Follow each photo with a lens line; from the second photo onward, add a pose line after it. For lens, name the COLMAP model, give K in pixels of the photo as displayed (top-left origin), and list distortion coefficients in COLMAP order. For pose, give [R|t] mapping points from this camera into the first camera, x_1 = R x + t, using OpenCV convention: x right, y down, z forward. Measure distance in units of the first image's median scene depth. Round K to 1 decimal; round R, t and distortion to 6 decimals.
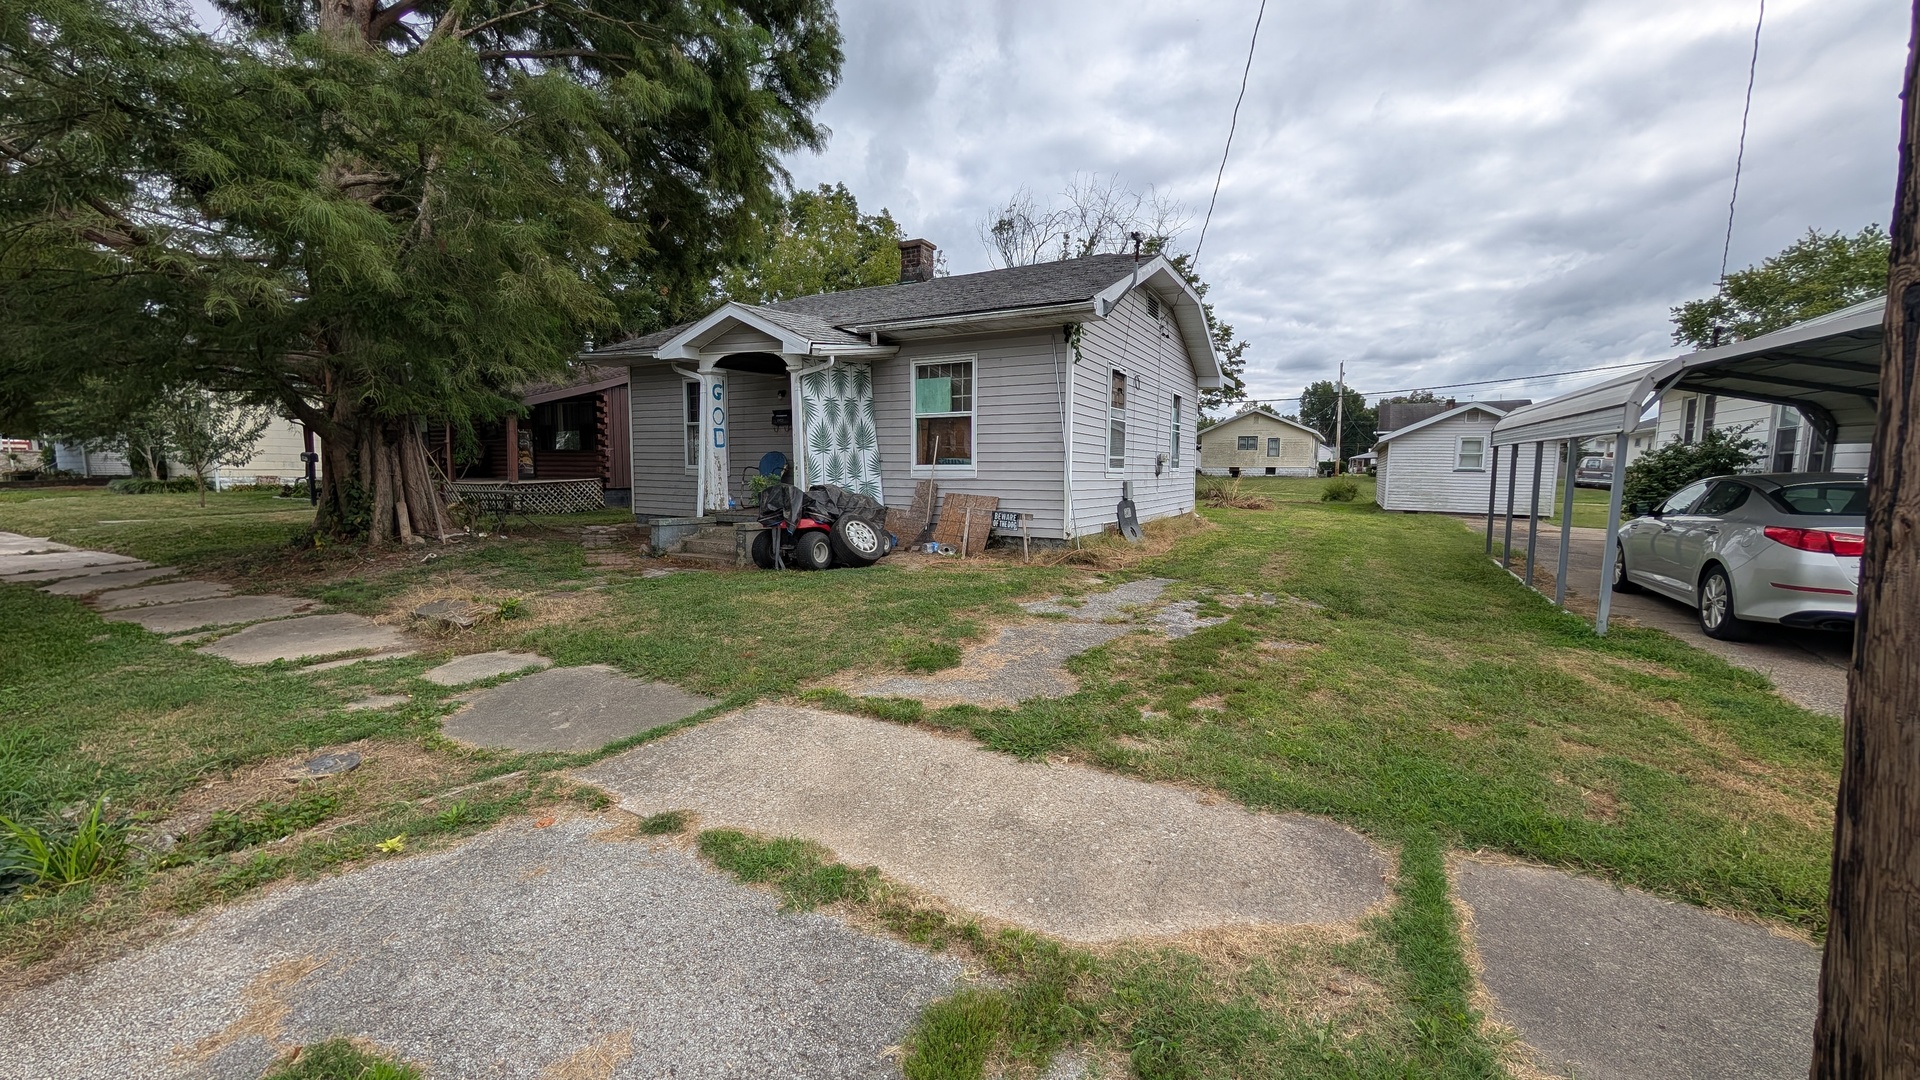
lens RADIAL K [[723.4, 0, 955.6], [0, 723.4, 546.4], [0, 0, 1]] dist [0.002244, 0.000096]
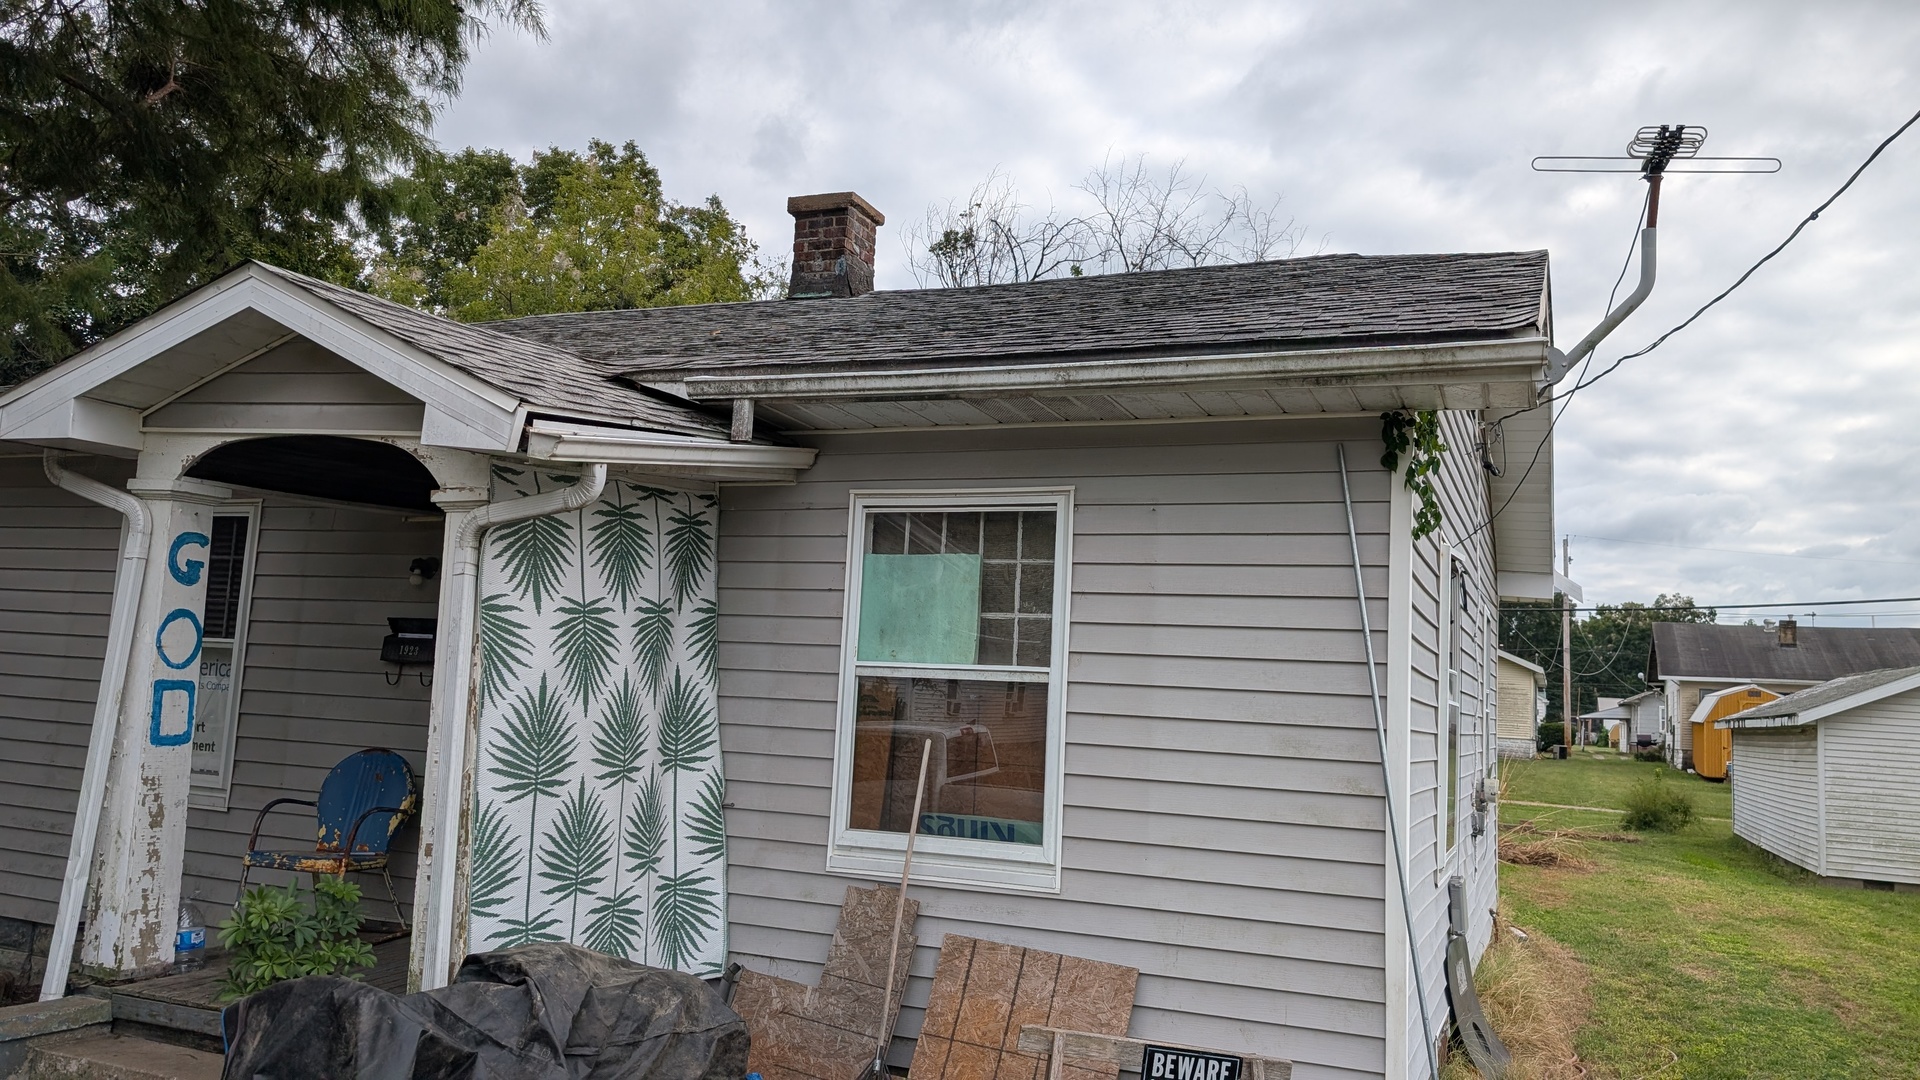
lens RADIAL K [[1376.4, 0, 970.6], [0, 1376.4, 535.8], [0, 0, 1]] dist [0.010869, -0.014832]
pose [[0.991822, 0.057872, 0.113753, -0.077722], [-0.031485, 0.974685, -0.221356, -0.108267], [-0.123684, 0.215964, 0.968536, 0.416175]]
